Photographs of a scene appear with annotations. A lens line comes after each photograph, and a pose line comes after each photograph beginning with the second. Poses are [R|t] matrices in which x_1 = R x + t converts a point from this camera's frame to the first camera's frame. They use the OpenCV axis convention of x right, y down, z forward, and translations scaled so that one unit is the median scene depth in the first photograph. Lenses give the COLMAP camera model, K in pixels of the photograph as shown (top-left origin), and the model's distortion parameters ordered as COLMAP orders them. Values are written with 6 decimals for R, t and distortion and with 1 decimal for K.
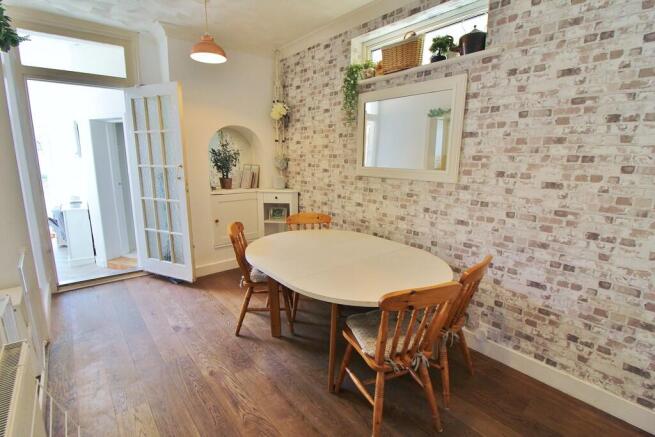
lens RADIAL K [[305.0, 0, 331.0], [0, 305.0, 220.4], [0, 0, 1]] dist [-0.005678, -0.003245]
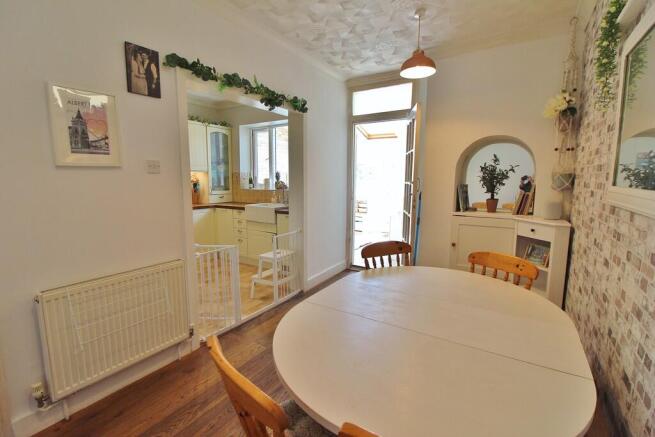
lens RADIAL K [[305.0, 0, 327.4], [0, 305.0, 217.5], [0, 0, 1]] dist [-0.005678, -0.003245]
pose [[0.302874, 0.115953, -0.945950, 0.452776], [-0.190803, 0.979853, 0.059017, -0.073756], [0.933735, 0.162615, 0.318896, 0.449956]]
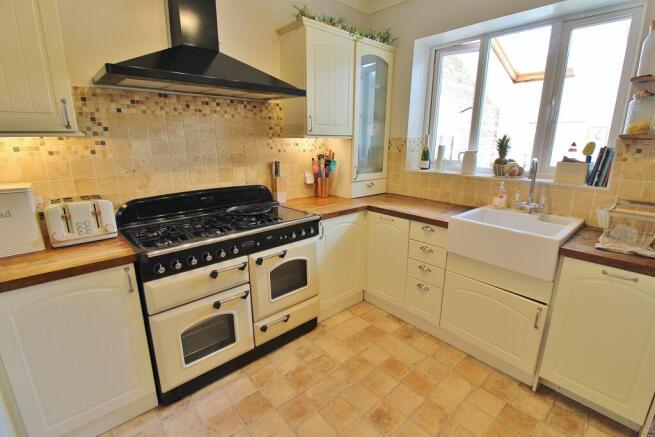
lens RADIAL K [[305.0, 0, 322.9], [0, 305.0, 217.3], [0, 0, 1]] dist [-0.005678, -0.003245]
pose [[0.006587, 0.238657, -0.971082, -0.516755], [-0.199372, 0.951919, 0.232595, -0.064042], [0.979902, 0.192074, 0.053852, 0.235956]]
